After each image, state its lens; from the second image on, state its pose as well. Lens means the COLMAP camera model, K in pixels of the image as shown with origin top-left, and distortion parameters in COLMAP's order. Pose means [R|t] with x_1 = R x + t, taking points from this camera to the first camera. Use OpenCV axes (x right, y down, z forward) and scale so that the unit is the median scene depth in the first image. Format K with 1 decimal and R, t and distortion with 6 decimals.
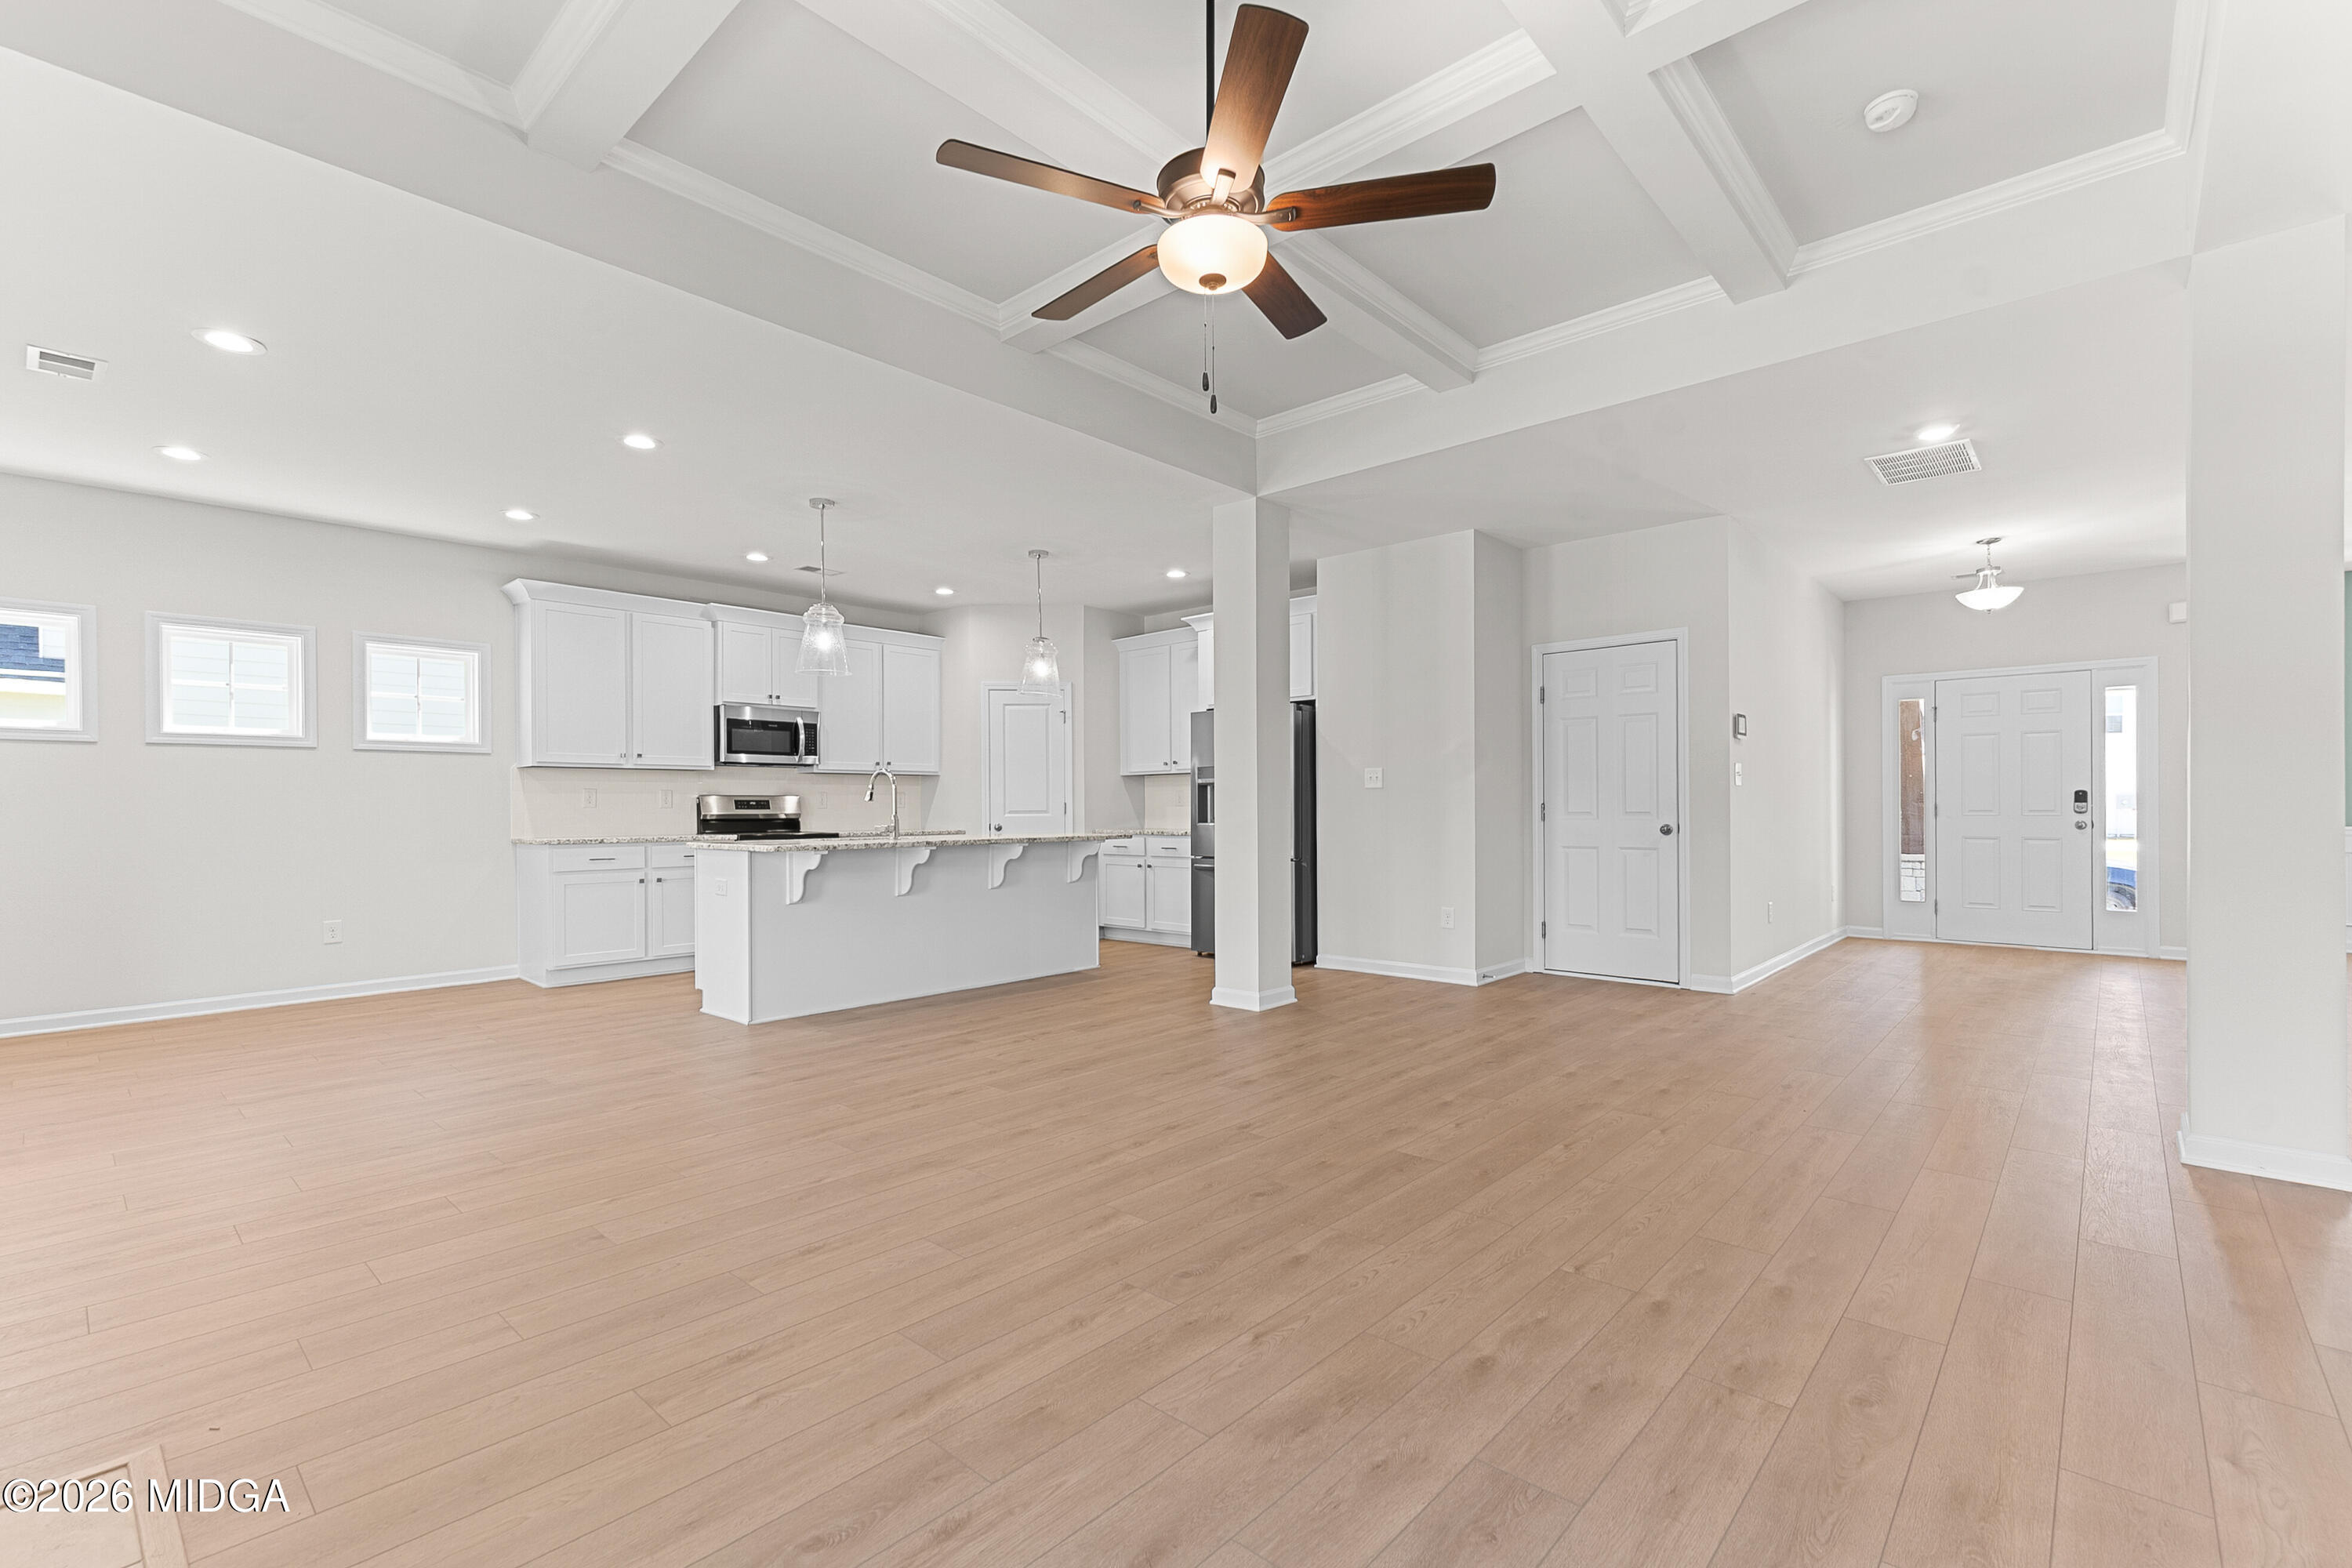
lens RADIAL K [[1036.6, 0, 1168.3], [0, 1036.6, 819.1], [0, 0, 1]] dist [0.003210, 0.000621]
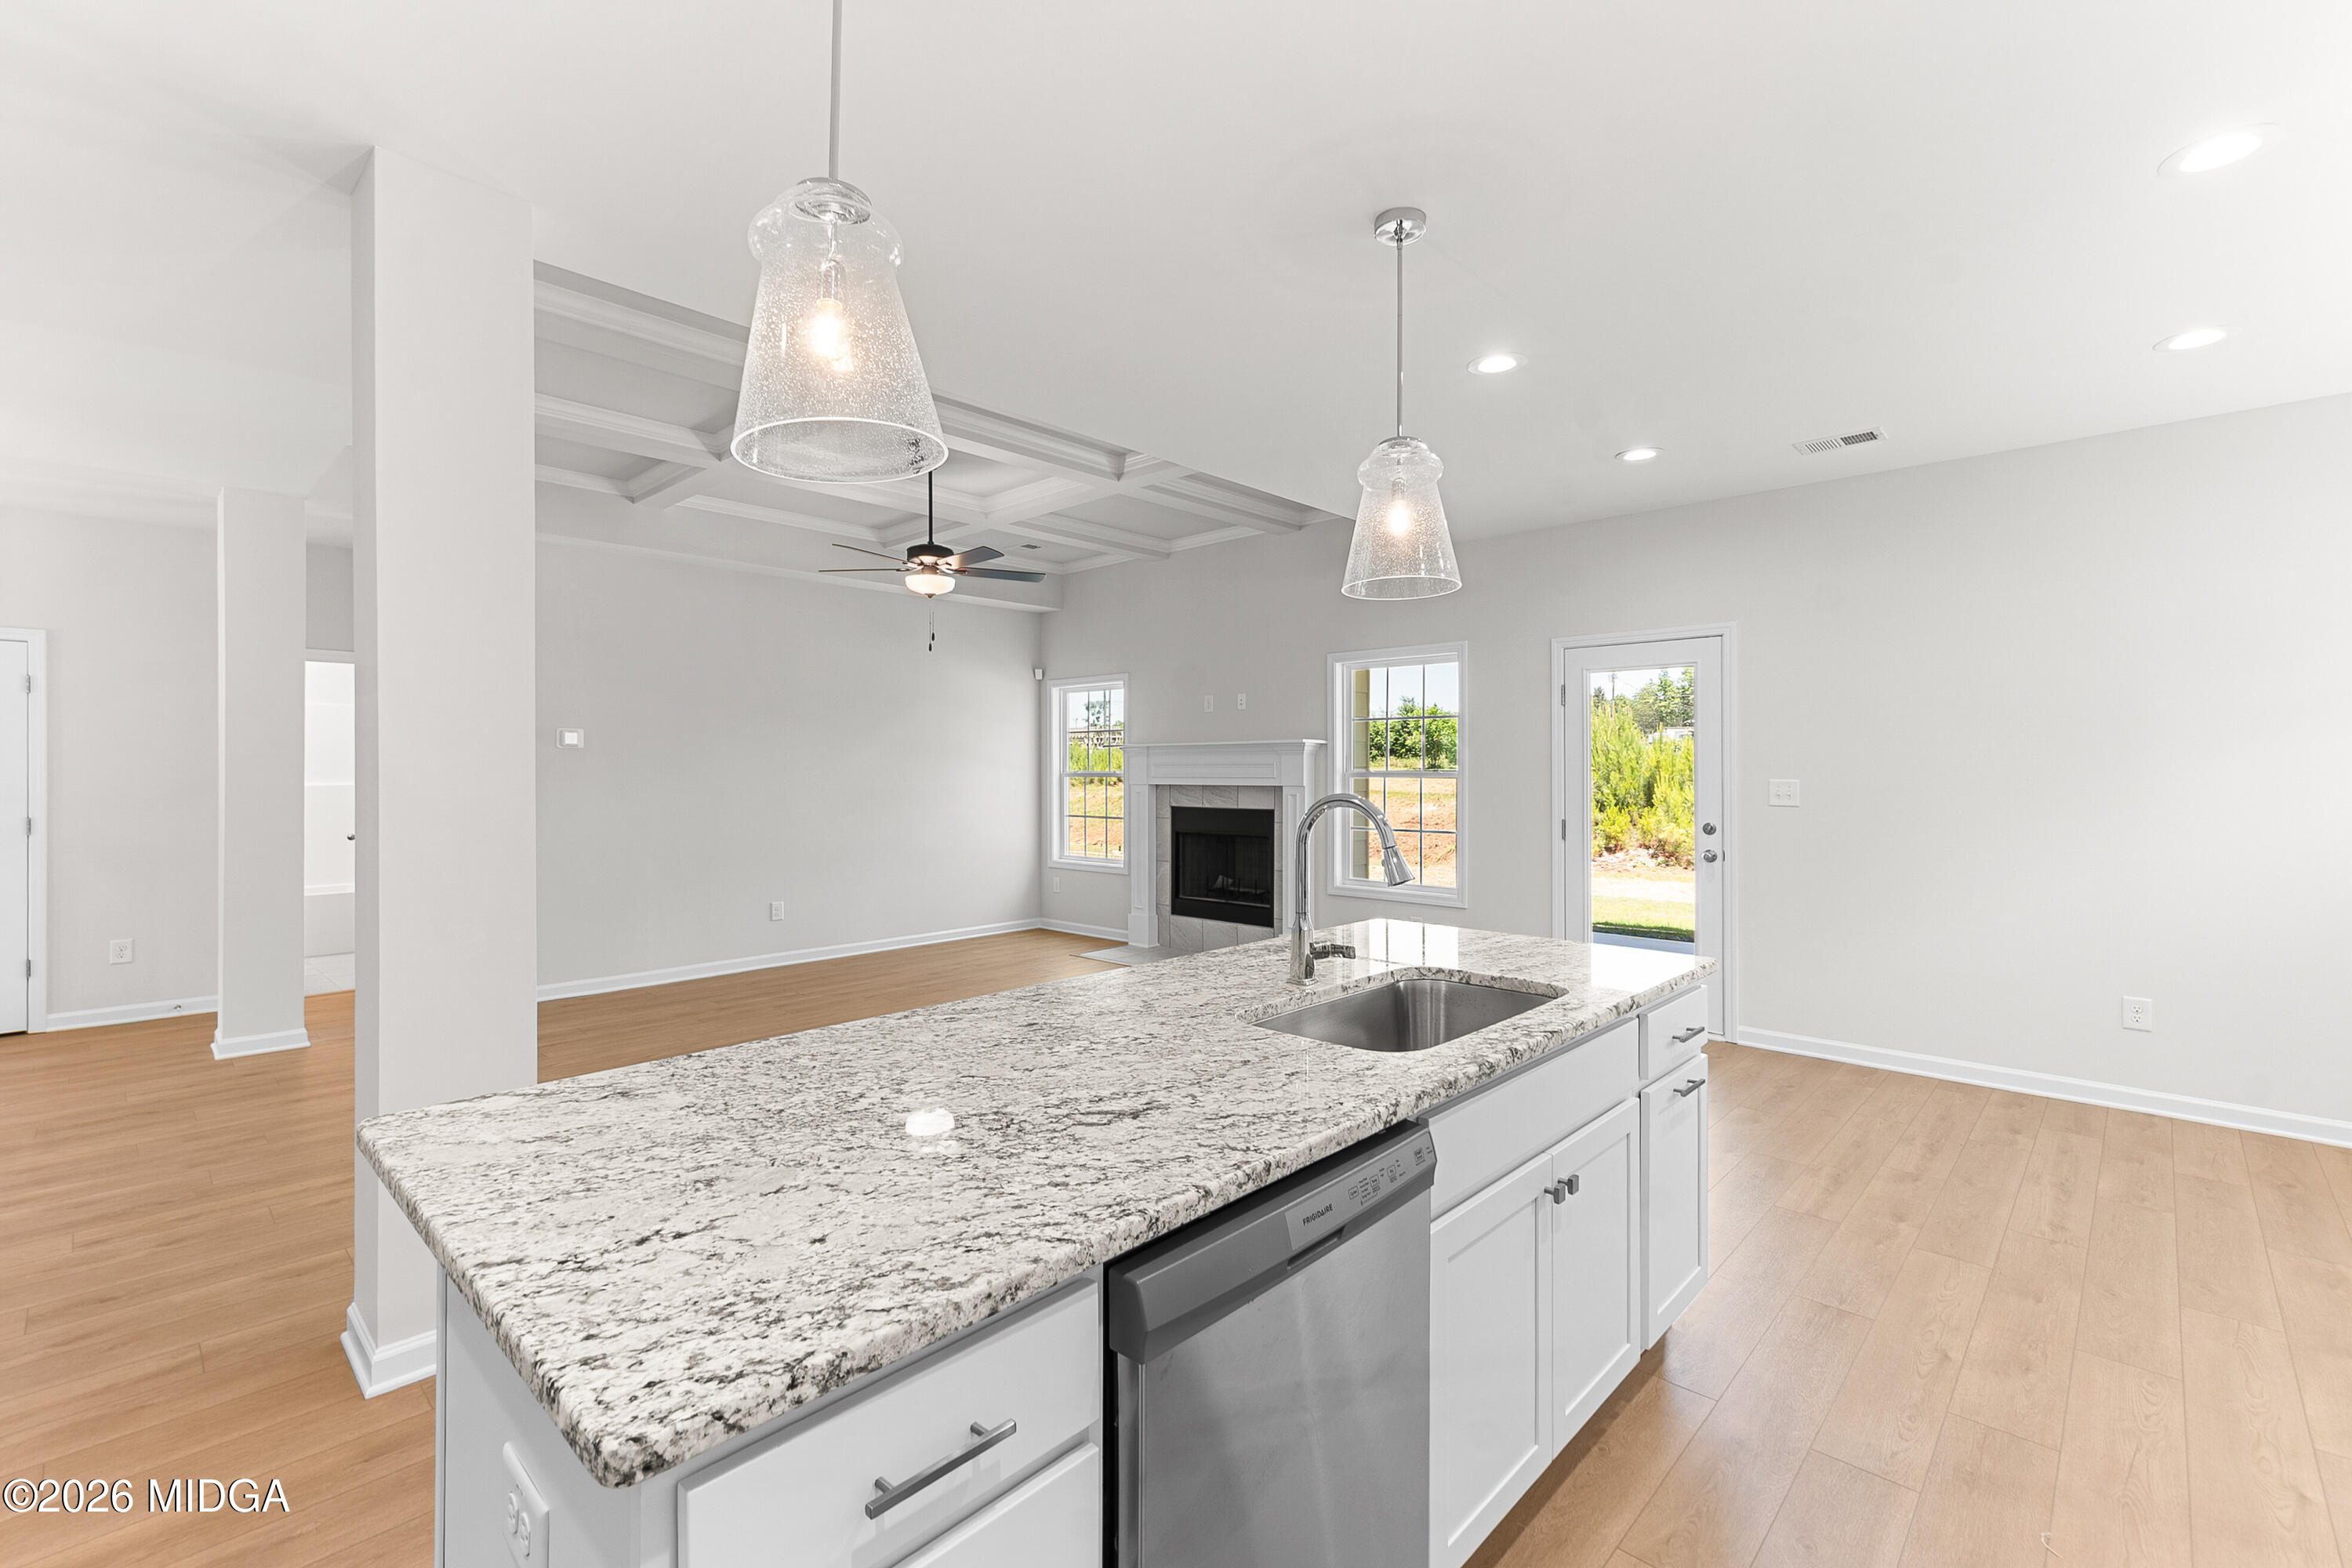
lens RADIAL K [[1022.3, 0, 1168.2], [0, 1022.3, 767.4], [0, 0, 1]] dist [0.011189, 0.000492]
pose [[-0.999795, 0.005380, 0.019537, -0.211944], [0.005558, 0.999943, 0.009091, -0.059727], [-0.019487, 0.009197, -0.999768, 1.309075]]
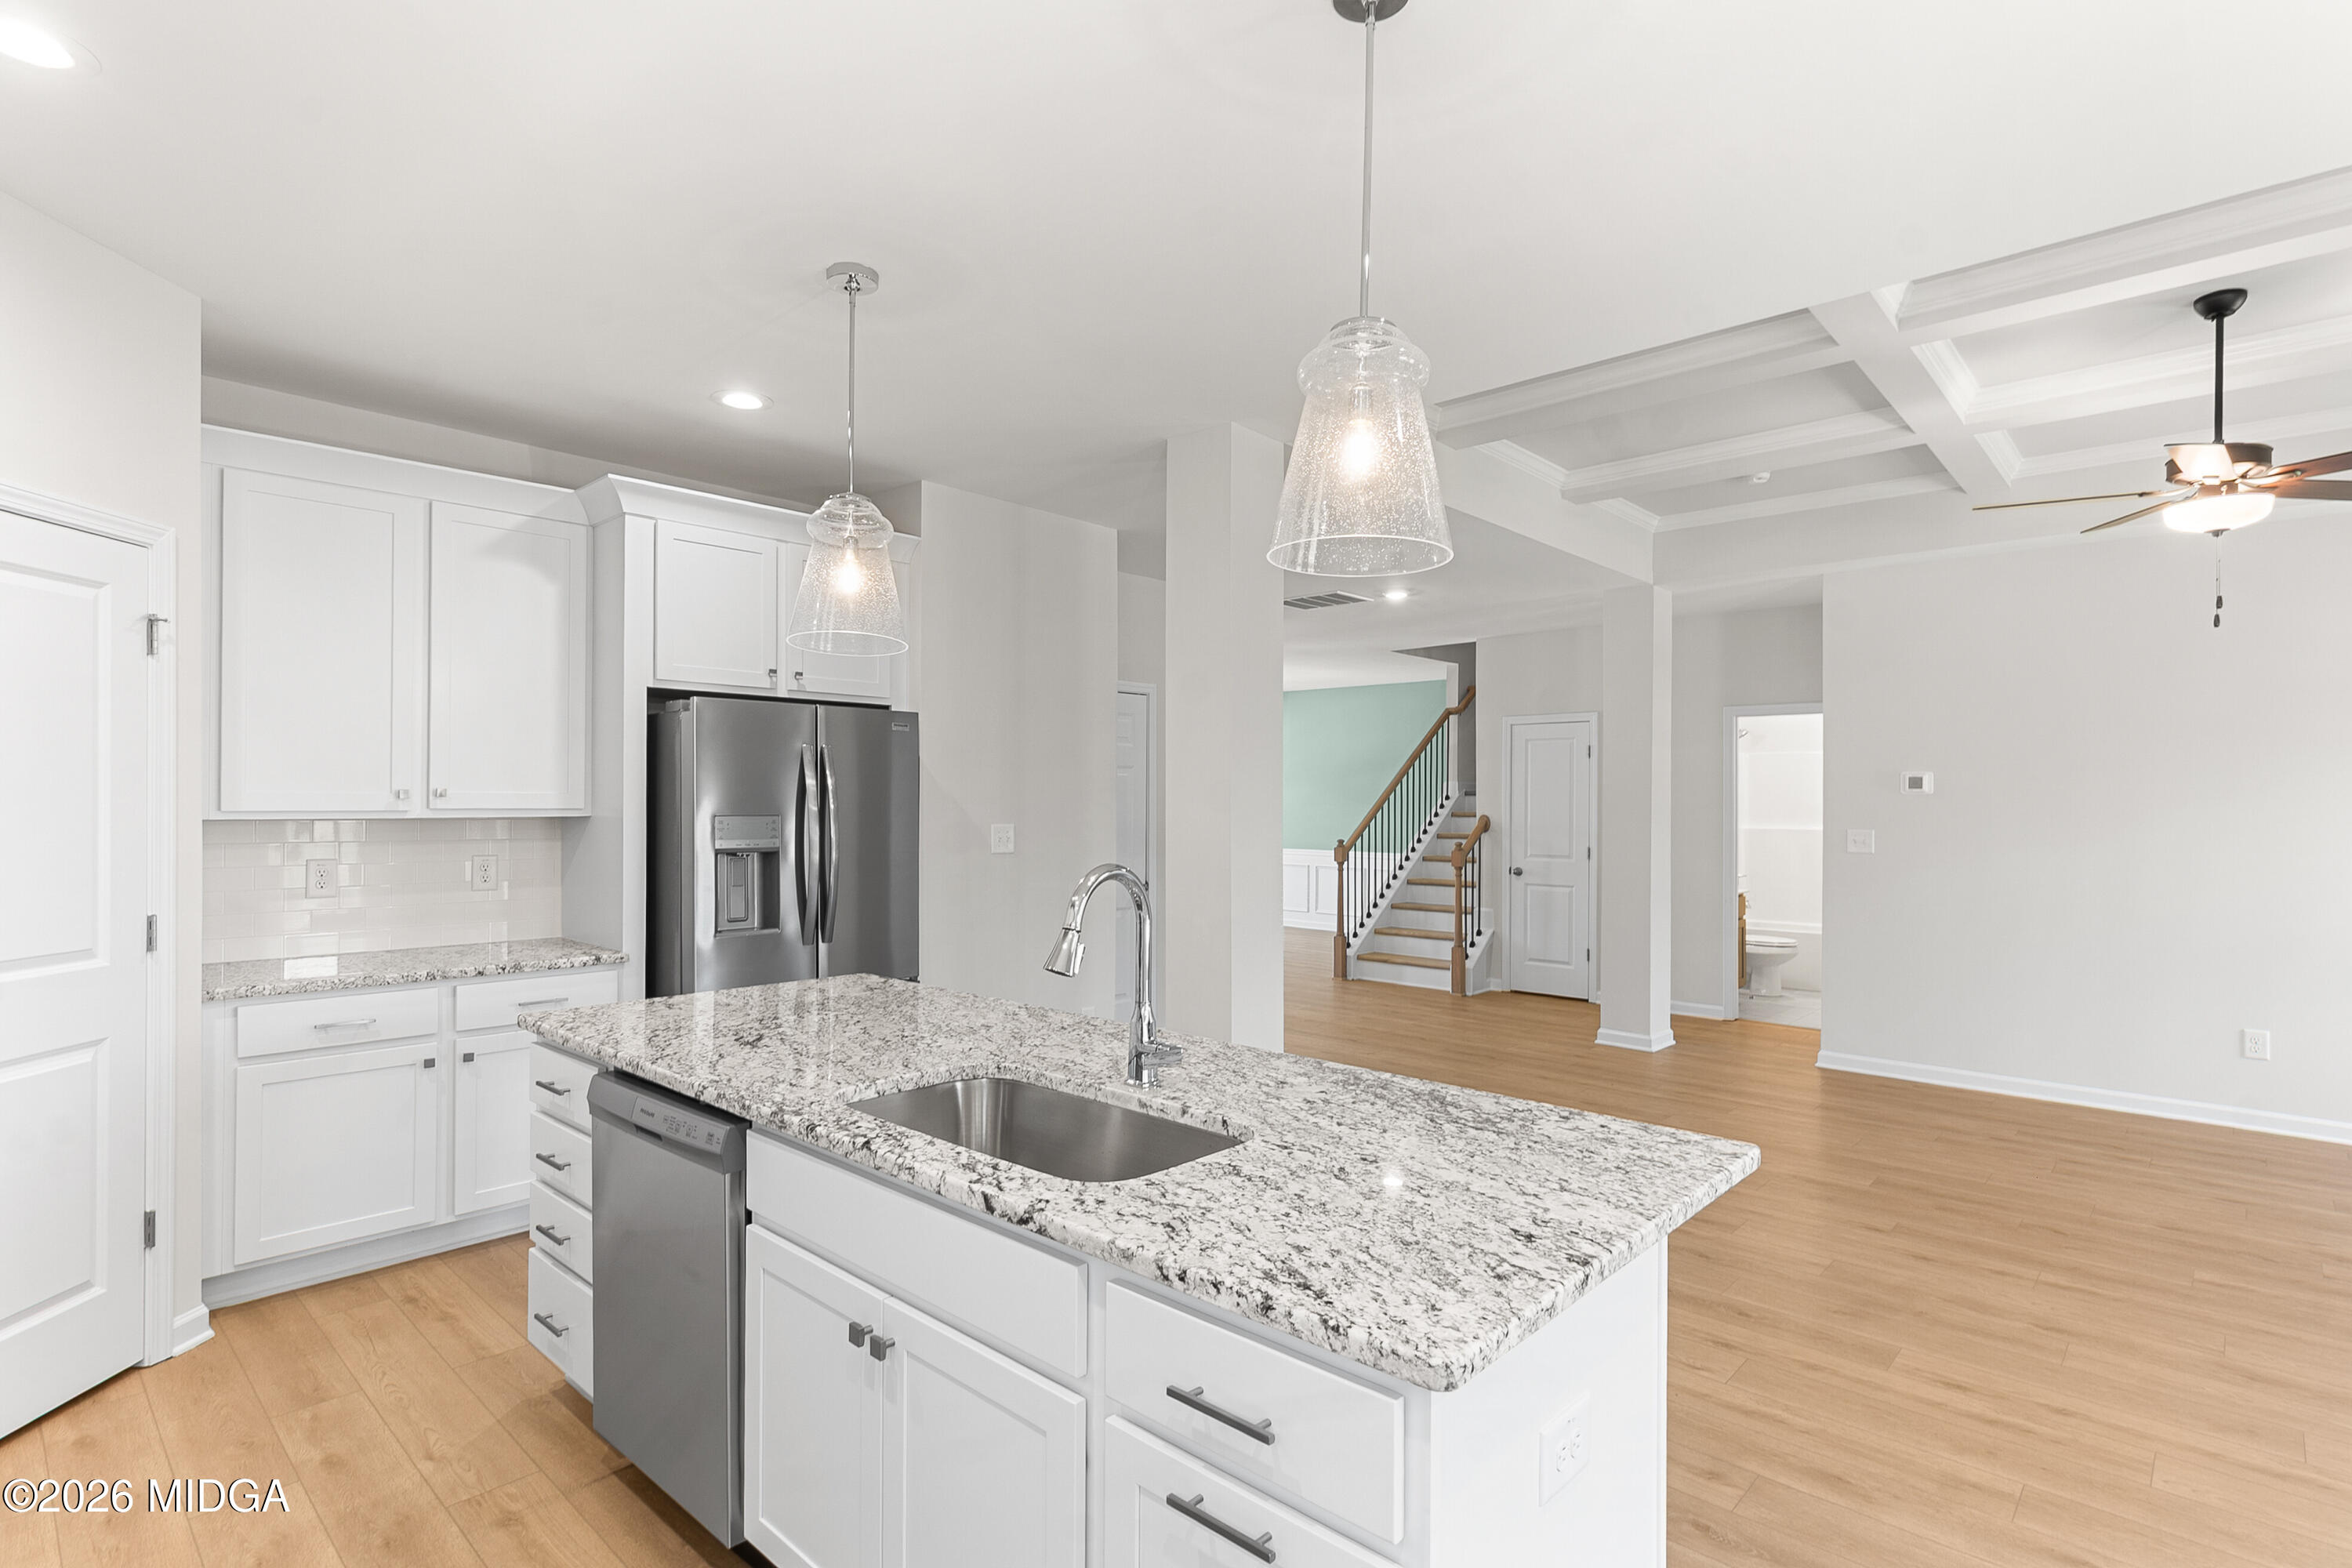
lens RADIAL K [[1155.1, 0, 1168.8], [0, 1155.1, 801.7], [0, 0, 1]] dist [0.001368, 0.001149]
pose [[0.010388, 0.005321, 0.999932, -0.593487], [0.003247, 0.999980, -0.005355, -0.063457], [-0.999941, 0.003302, 0.010370, 0.941655]]
